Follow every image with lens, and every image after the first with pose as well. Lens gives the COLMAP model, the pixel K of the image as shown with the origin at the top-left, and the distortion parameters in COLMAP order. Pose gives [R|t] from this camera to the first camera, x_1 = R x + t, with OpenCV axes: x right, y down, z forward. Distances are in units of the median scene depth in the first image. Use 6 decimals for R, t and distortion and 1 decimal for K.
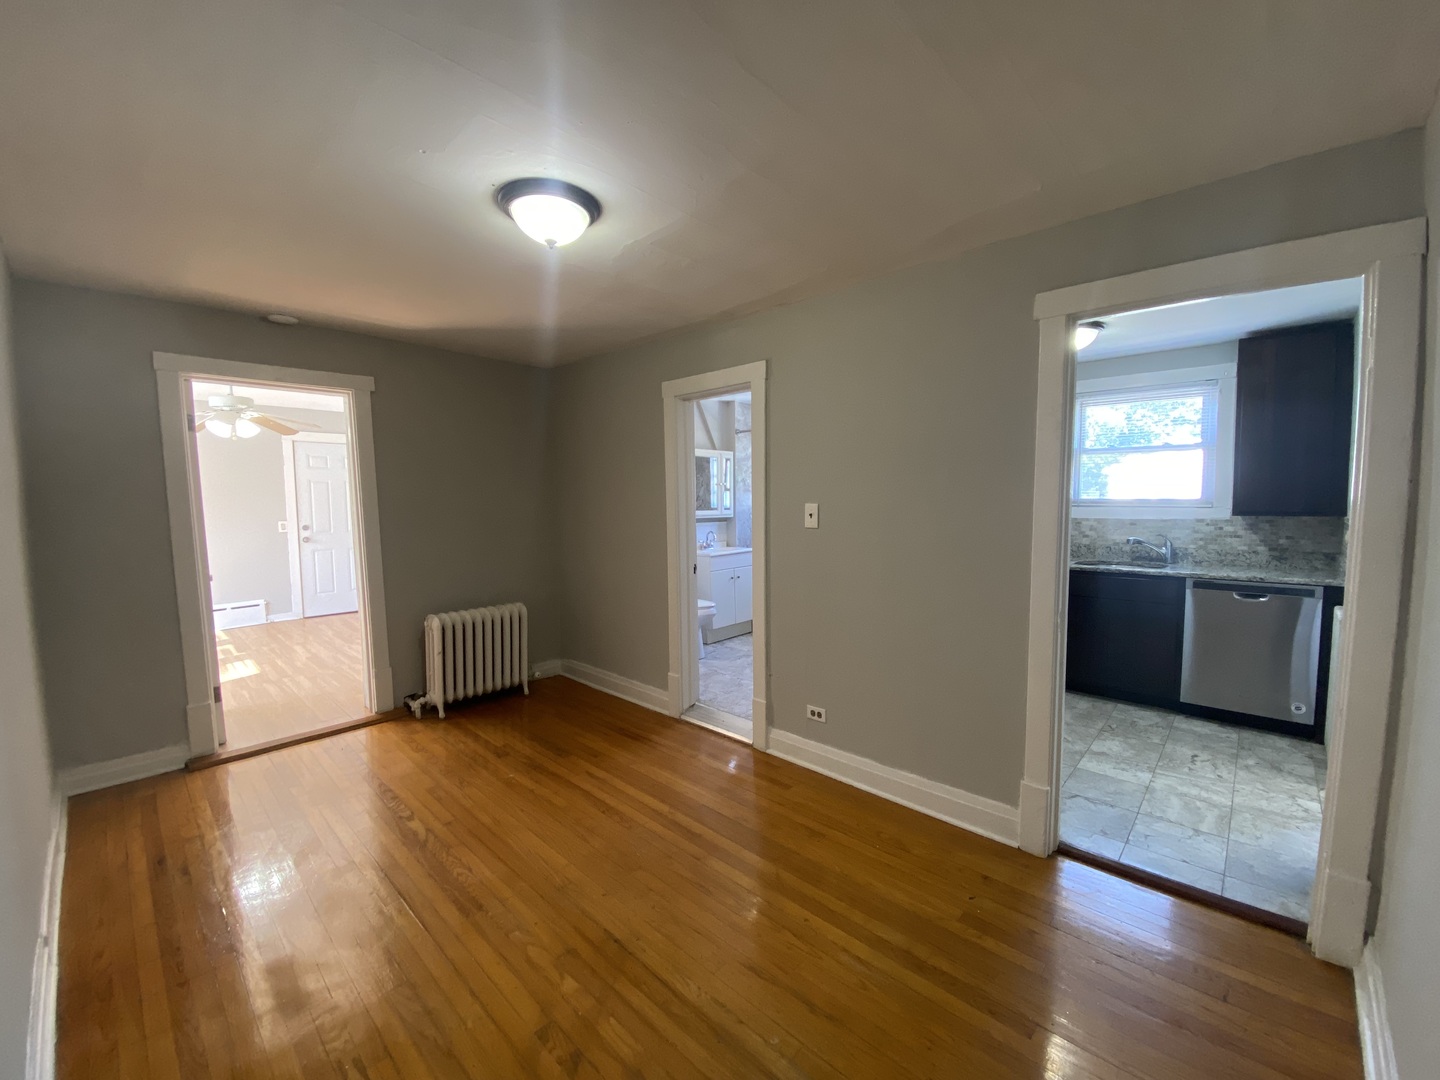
lens RADIAL K [[587.2, 0, 741.0], [0, 587.2, 540.0], [0, 0, 1]] dist [0.008582, -0.011516]
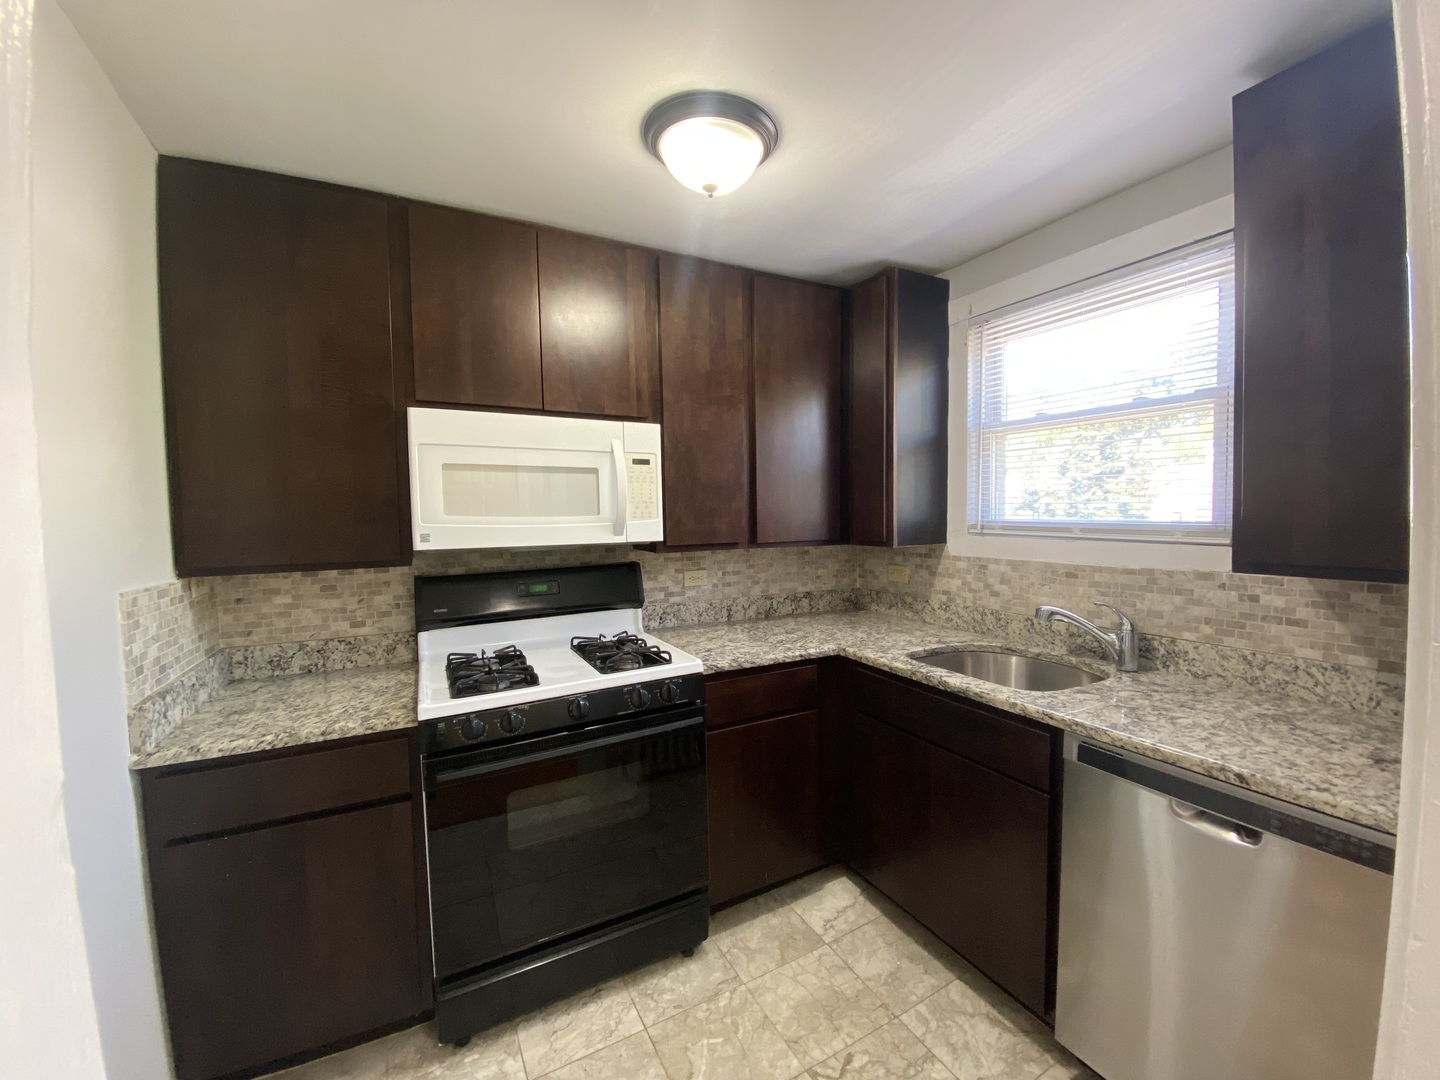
lens RADIAL K [[587.2, 0, 700.5], [0, 587.2, 535.2], [0, 0, 1]] dist [0.008582, -0.011516]
pose [[0.939640, 0.004435, -0.342136, 0.624439], [-0.013333, 0.999631, -0.023660, -0.050686], [0.341905, 0.026794, 0.939352, 0.512697]]
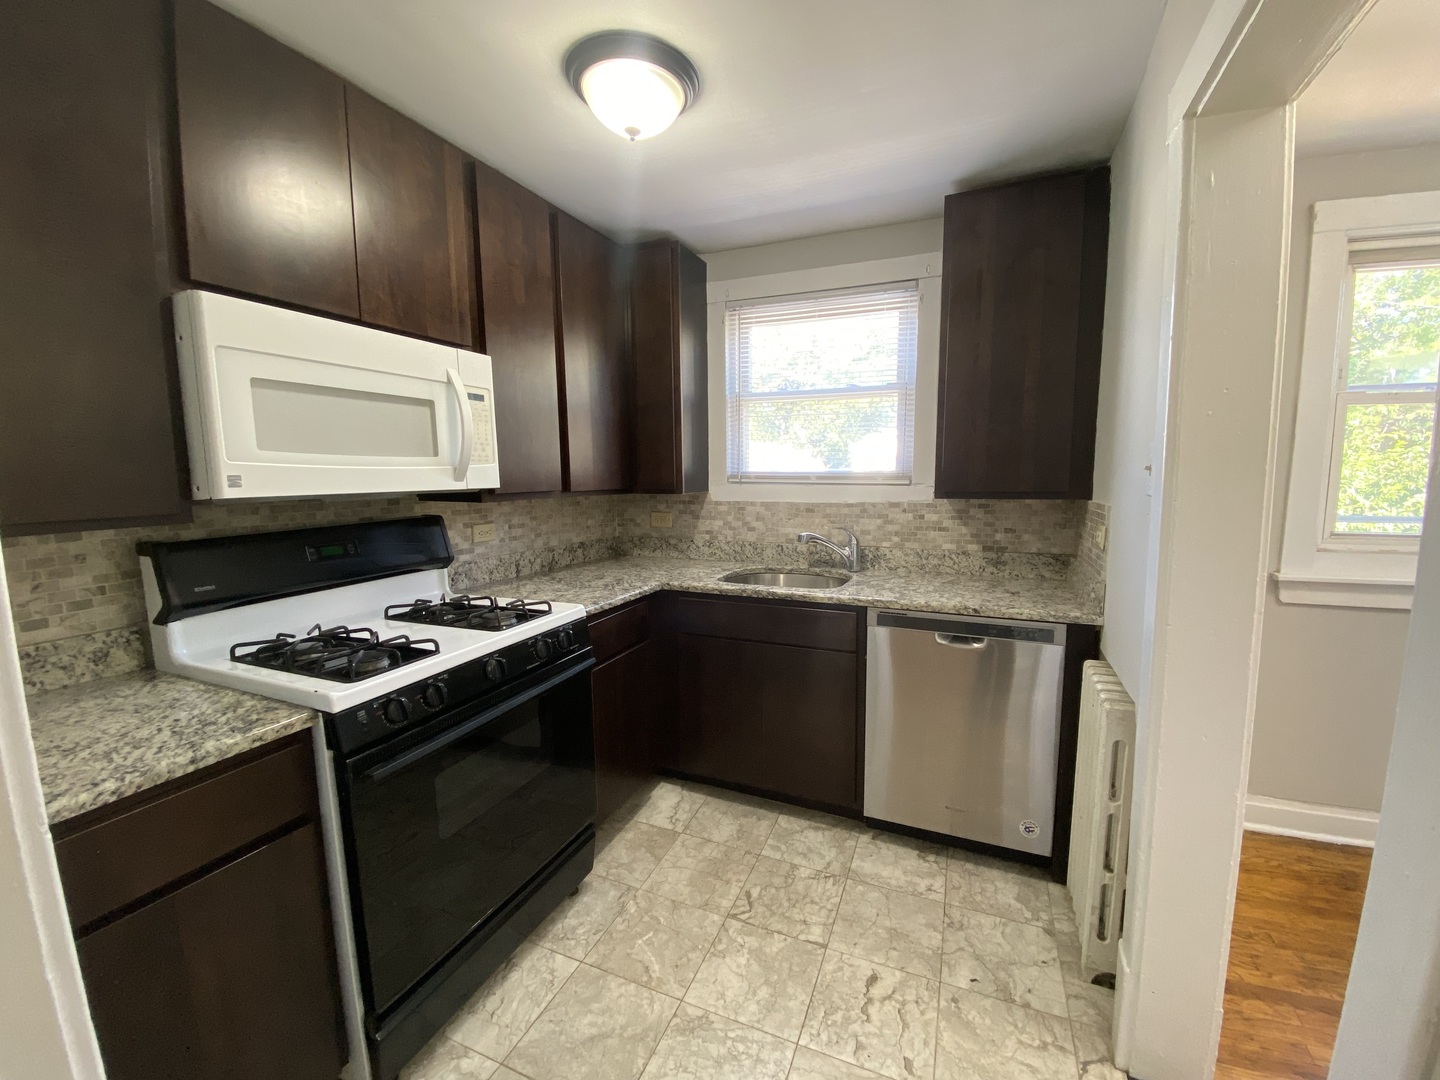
lens RADIAL K [[587.2, 0, 721.4], [0, 587.2, 540.3], [0, 0, 1]] dist [0.008582, -0.011516]
pose [[0.944909, -0.039683, 0.324919, 0.412267], [0.025476, 0.998529, 0.047867, -0.031707], [-0.326340, -0.036953, 0.944530, 0.476368]]
